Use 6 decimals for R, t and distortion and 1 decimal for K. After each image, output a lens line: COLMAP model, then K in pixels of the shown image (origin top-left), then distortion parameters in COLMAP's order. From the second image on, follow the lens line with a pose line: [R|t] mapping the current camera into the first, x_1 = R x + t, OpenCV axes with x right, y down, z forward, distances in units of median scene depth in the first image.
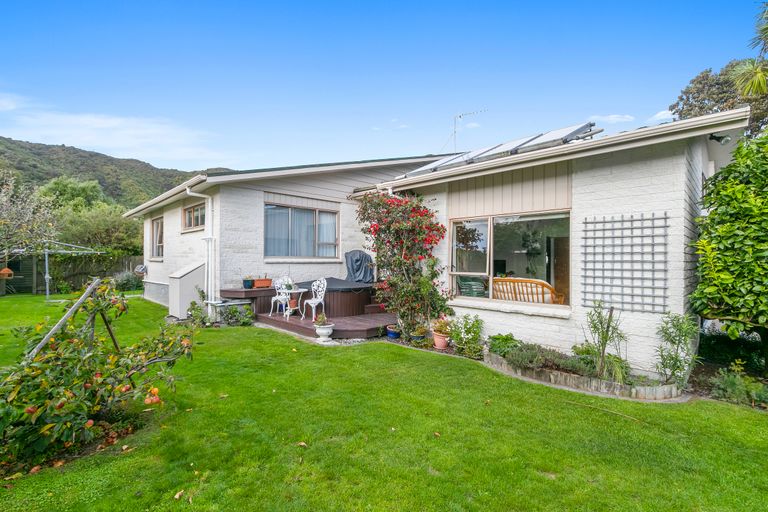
lens RADIAL K [[349.9, 0, 372.9], [0, 349.9, 266.0], [0, 0, 1]] dist [0.001302, 0.000278]
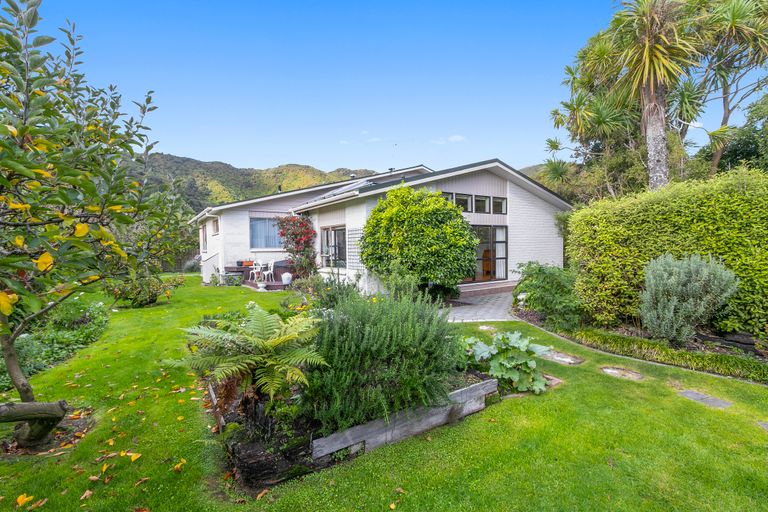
lens RADIAL K [[349.9, 0, 372.9], [0, 349.9, 266.0], [0, 0, 1]] dist [0.001302, 0.000278]
pose [[0.981554, -0.012097, -0.190803, 0.667757], [0.018718, 0.999282, 0.032940, 0.016325], [0.190267, -0.035904, 0.981076, -0.647871]]
